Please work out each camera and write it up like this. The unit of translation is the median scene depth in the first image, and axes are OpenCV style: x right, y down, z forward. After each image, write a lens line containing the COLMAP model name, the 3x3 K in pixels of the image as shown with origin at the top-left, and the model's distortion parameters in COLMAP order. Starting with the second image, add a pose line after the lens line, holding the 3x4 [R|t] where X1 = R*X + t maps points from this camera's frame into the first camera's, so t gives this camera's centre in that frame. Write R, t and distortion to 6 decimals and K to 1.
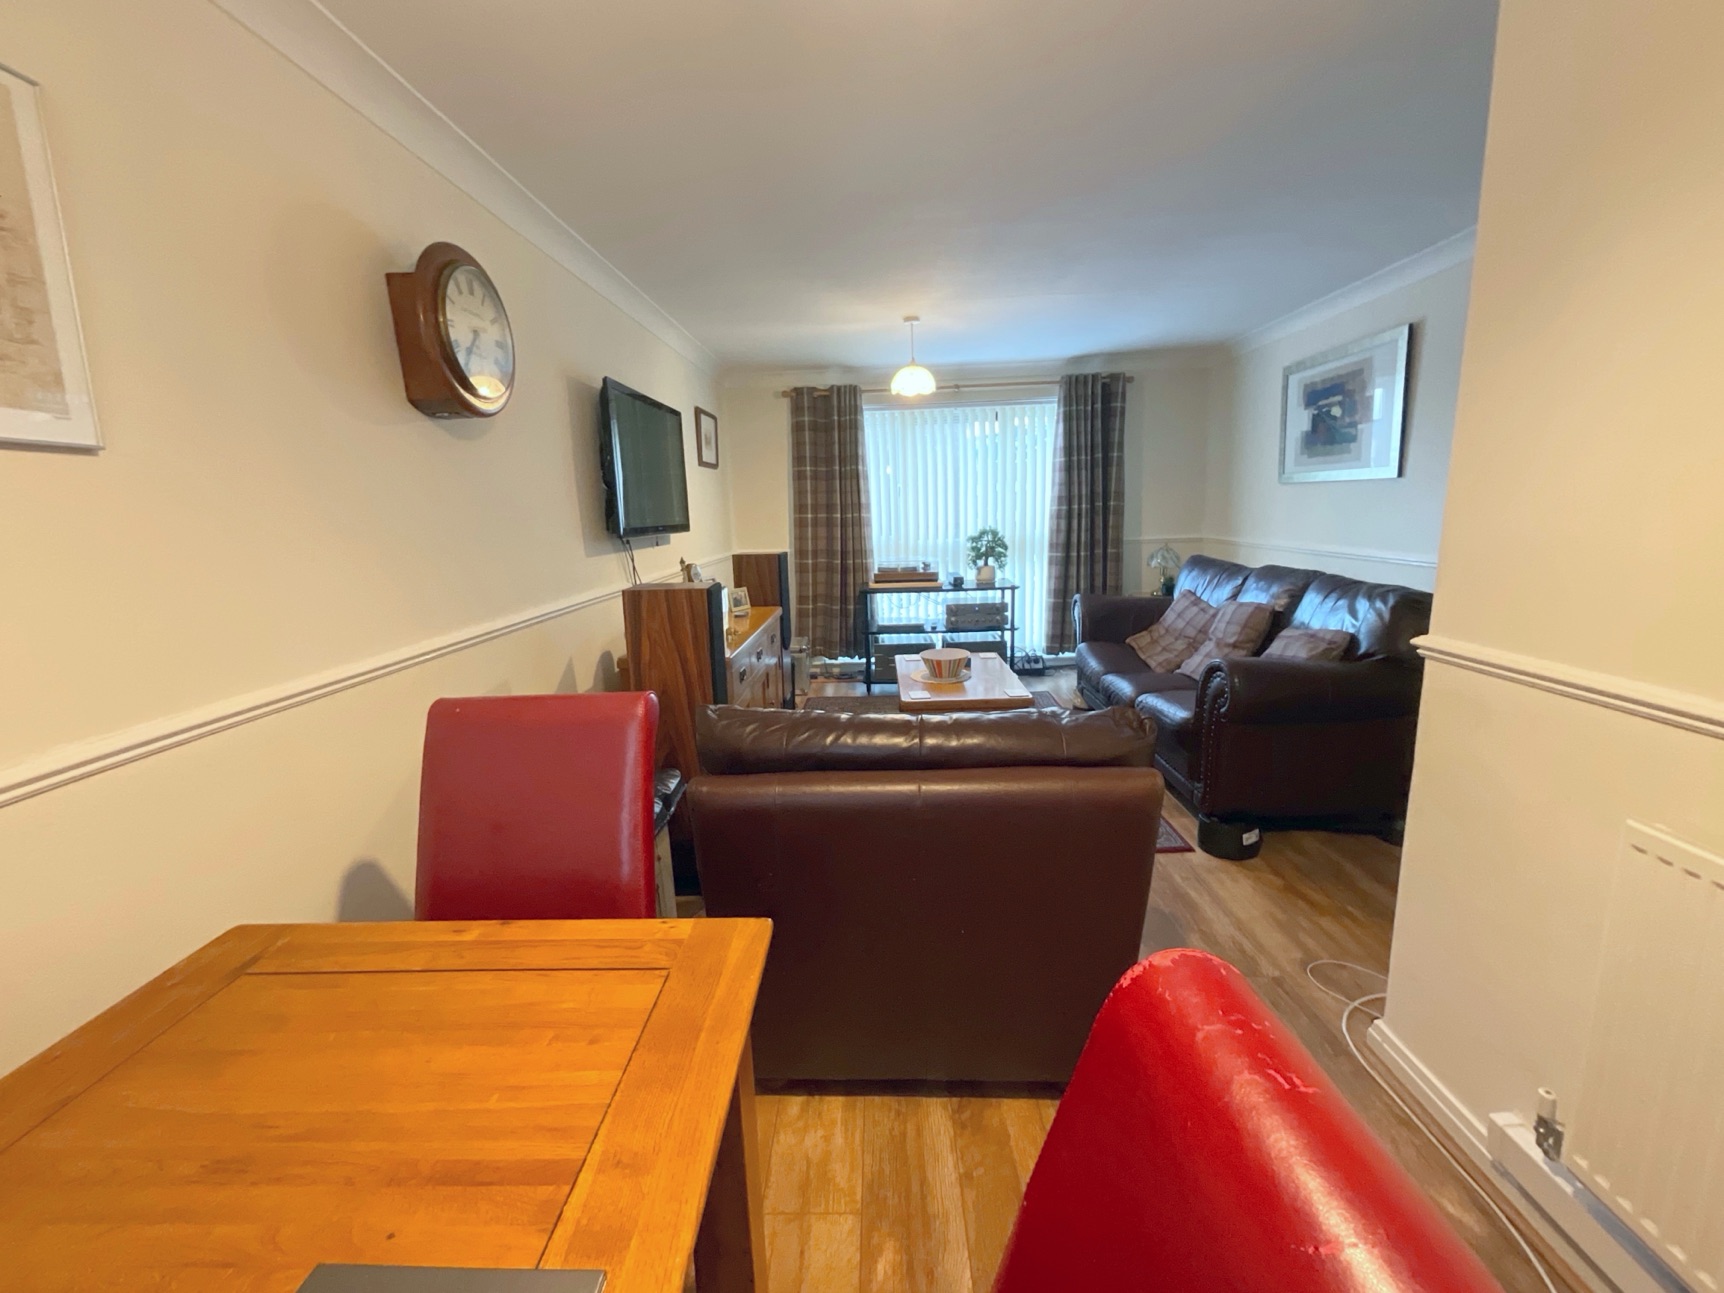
lens RADIAL K [[701.3, 0, 864.0], [0, 701.3, 644.4], [0, 0, 1]] dist [0.000557, 0.002855]
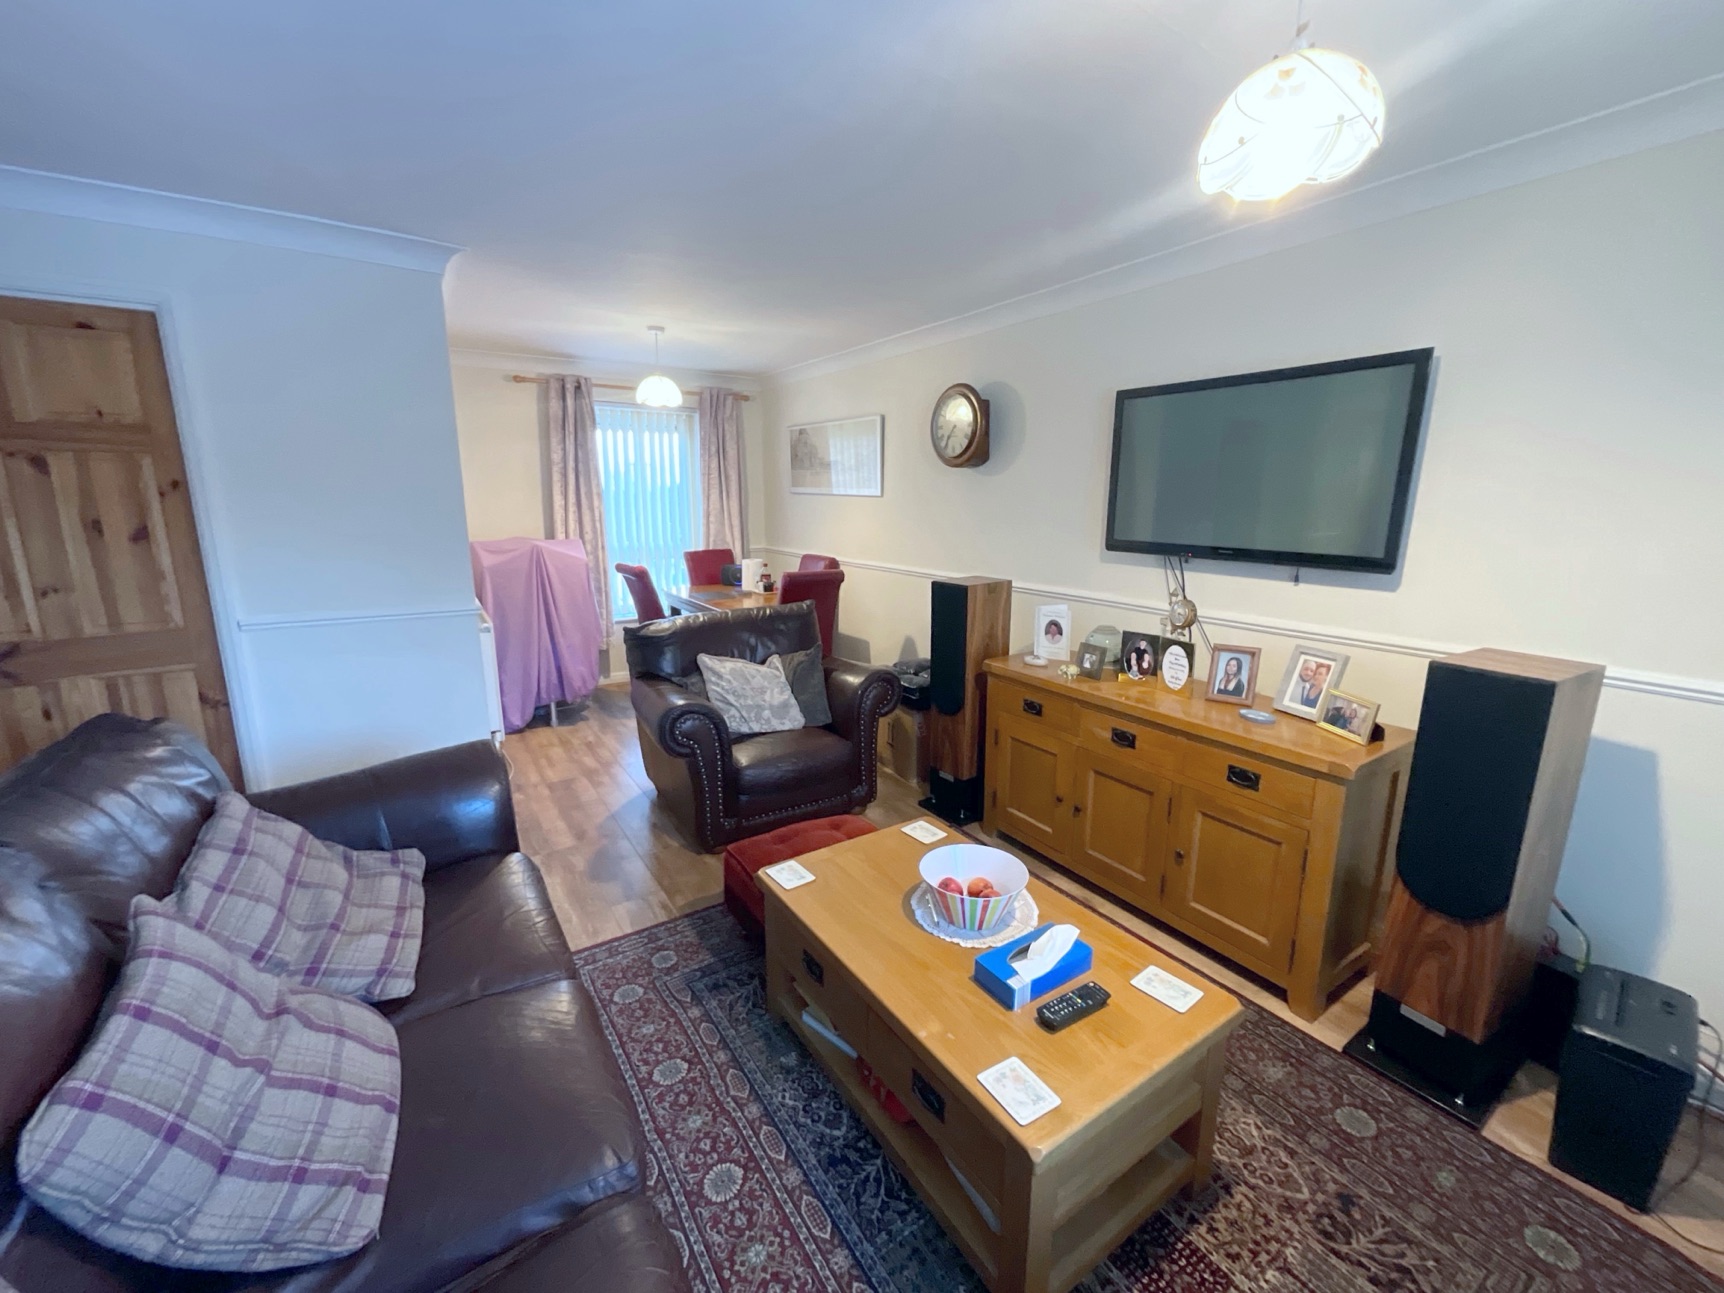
lens RADIAL K [[701.3, 0, 864.0], [0, 701.3, 644.4], [0, 0, 1]] dist [0.000557, 0.002855]
pose [[-0.820665, 0.146785, -0.552235, 0.299653], [-0.088701, 0.922003, 0.376886, -0.213961], [0.564483, 0.358280, -0.743635, 0.912250]]
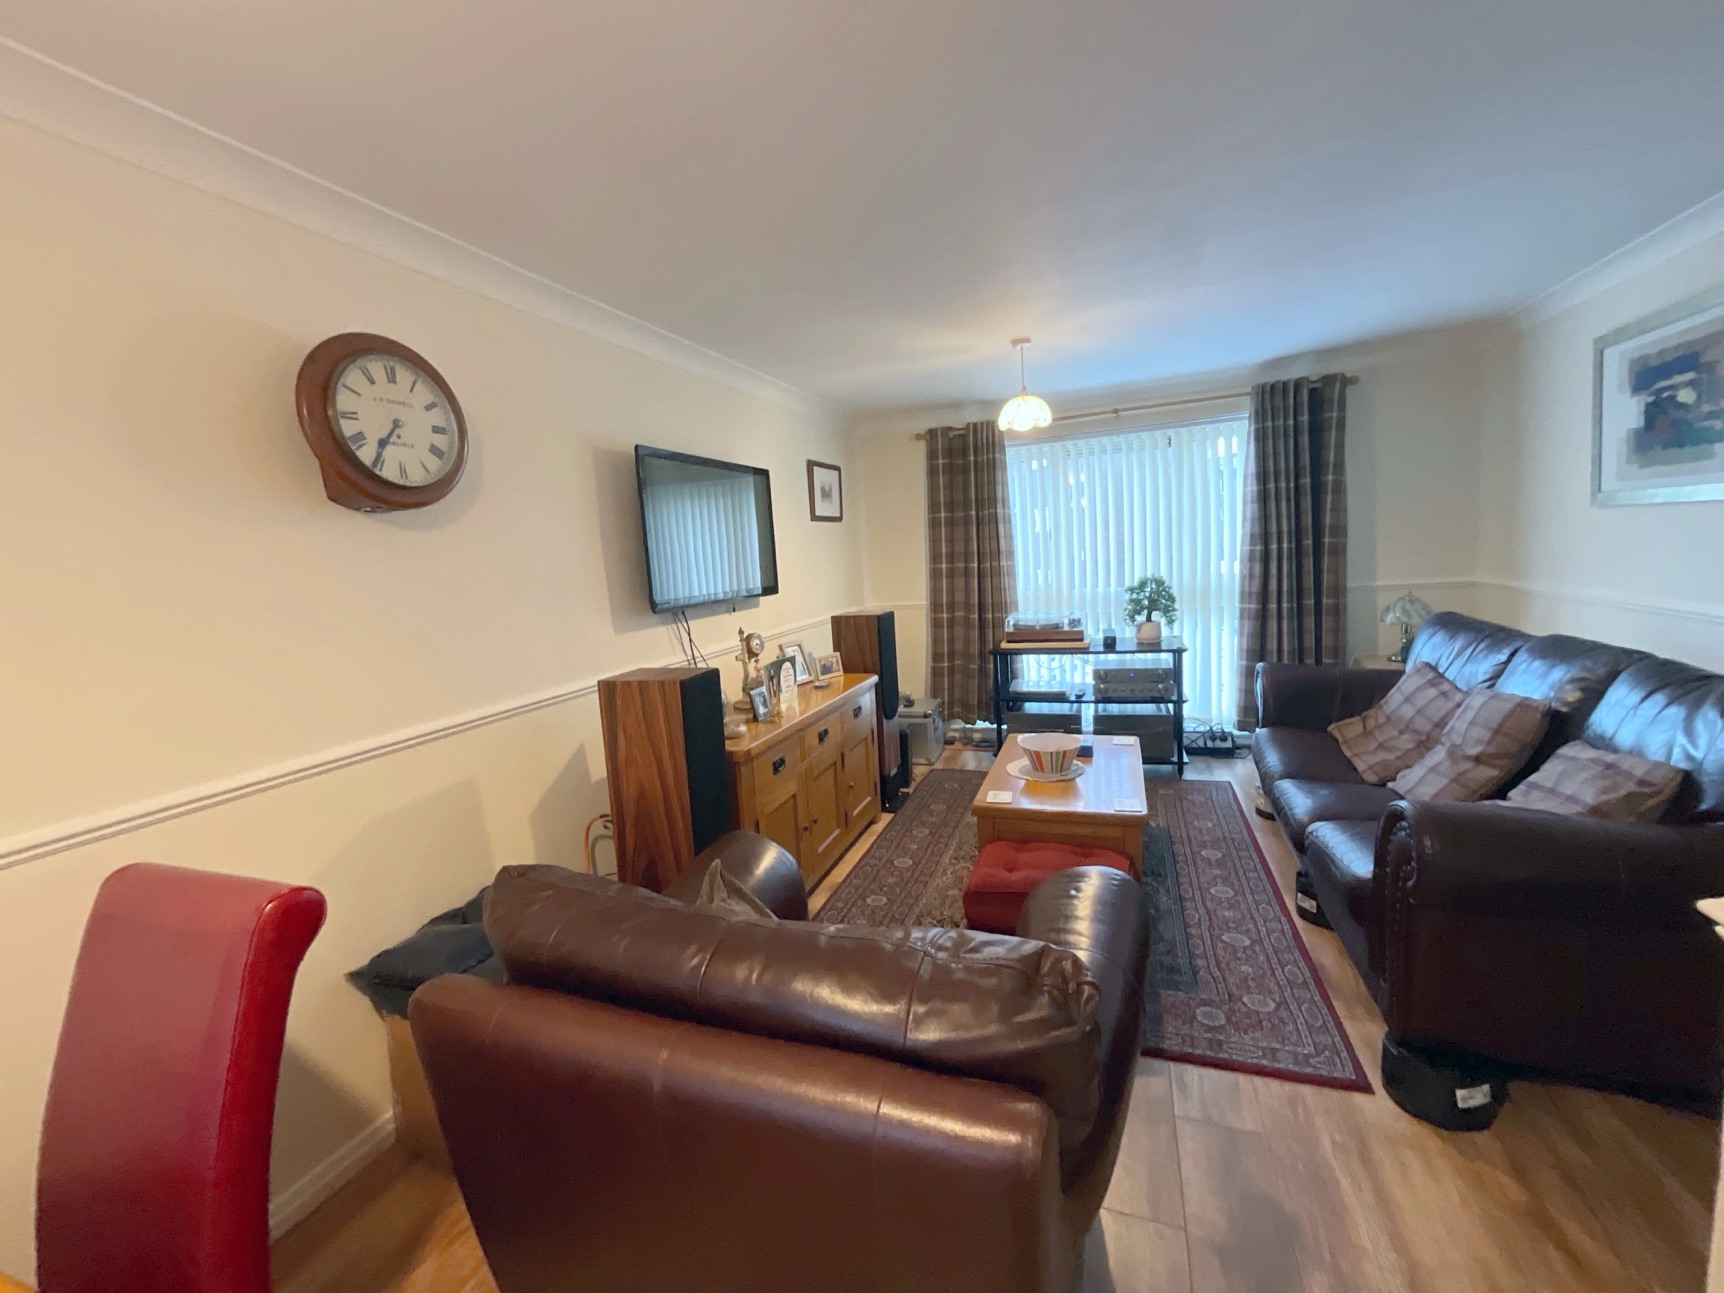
lens RADIAL K [[701.3, 0, 864.0], [0, 701.3, 644.4], [0, 0, 1]] dist [0.000557, 0.002855]
pose [[0.947612, 0.009295, -0.319290, 0.123316], [-0.024189, 0.998795, -0.042711, -0.043015], [0.318508, 0.048197, 0.946694, 0.115684]]
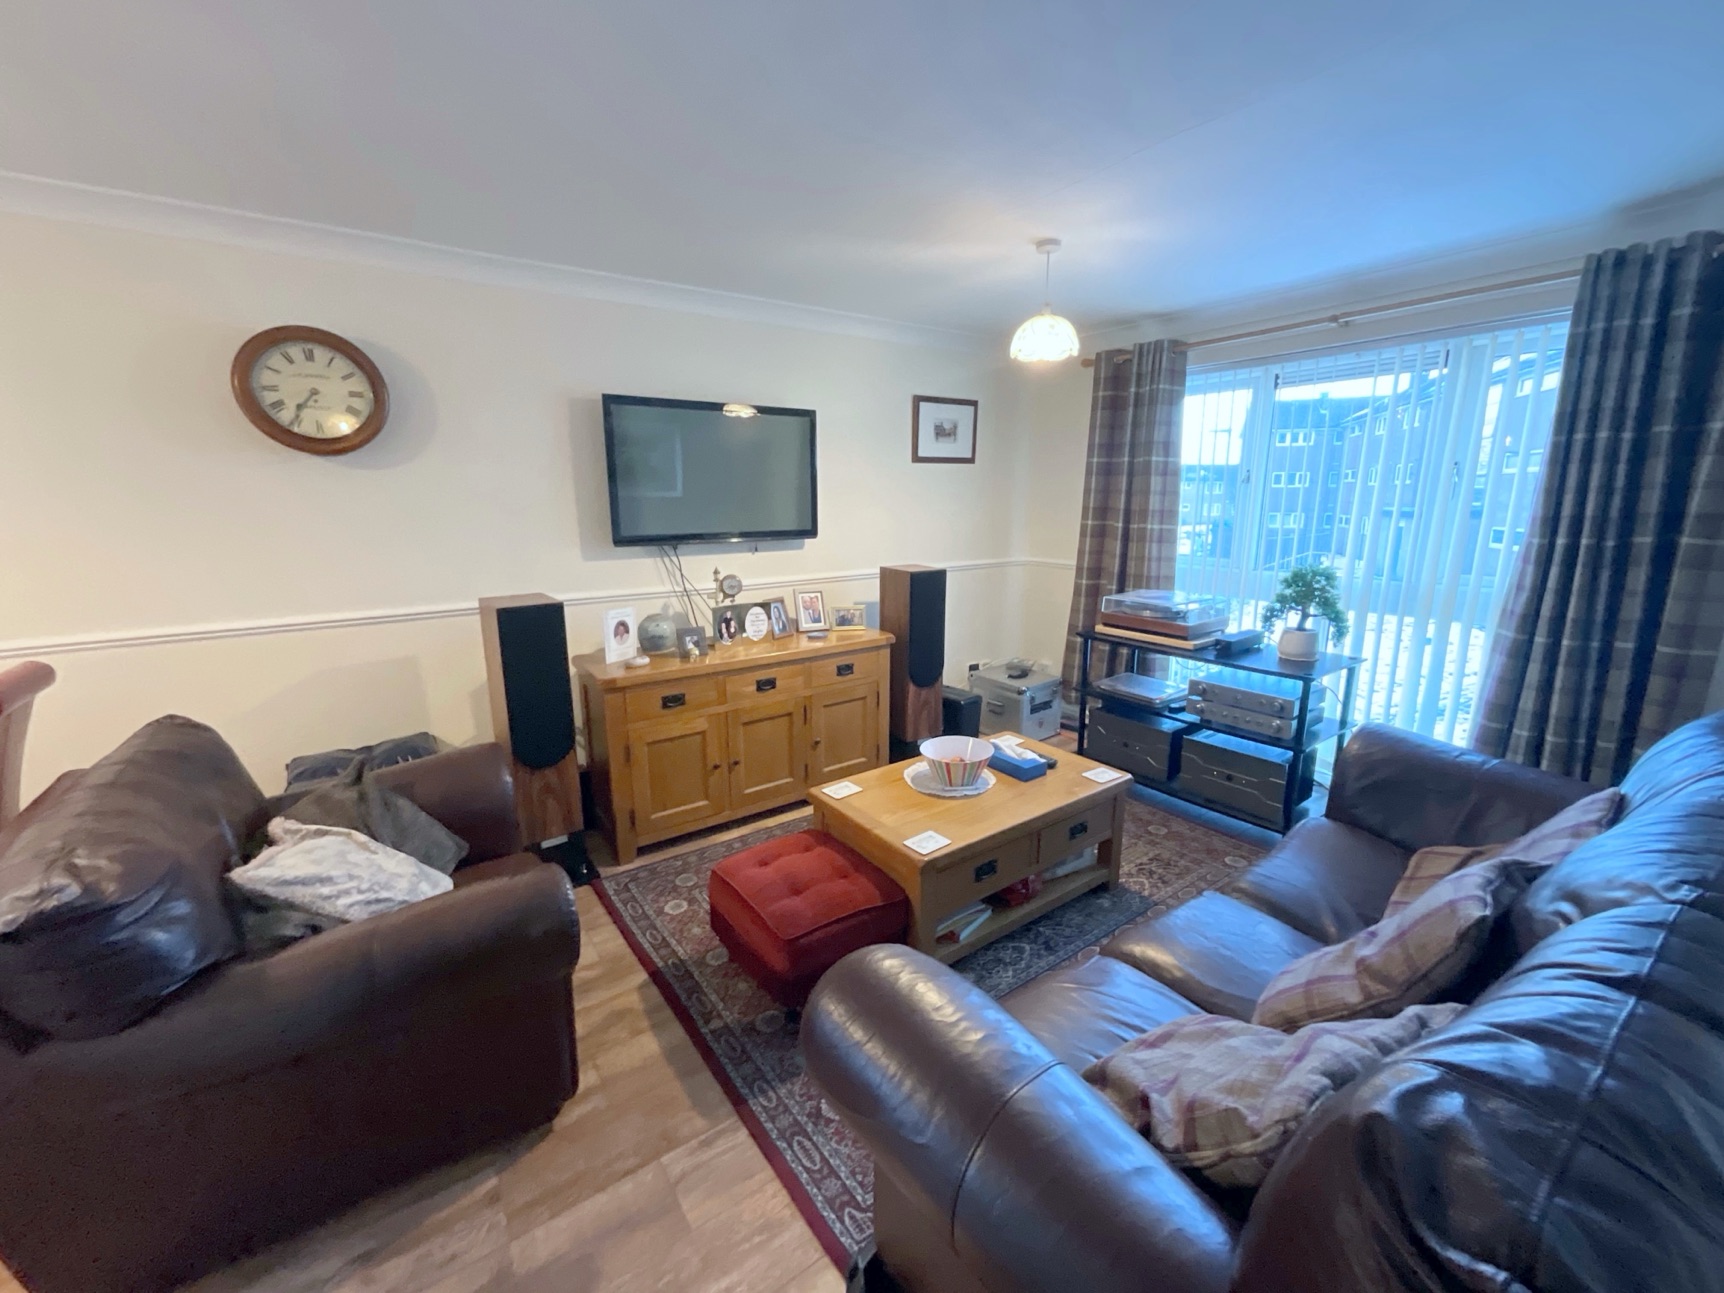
lens RADIAL K [[707.9, 0, 864.9], [0, 707.9, 642.7], [0, 0, 1]] dist [0.001316, 0.002637]
pose [[0.603806, 0.196235, -0.772600, 0.418481], [-0.168108, 0.978774, 0.117221, -0.111735], [0.779204, 0.059102, 0.623978, 0.359691]]
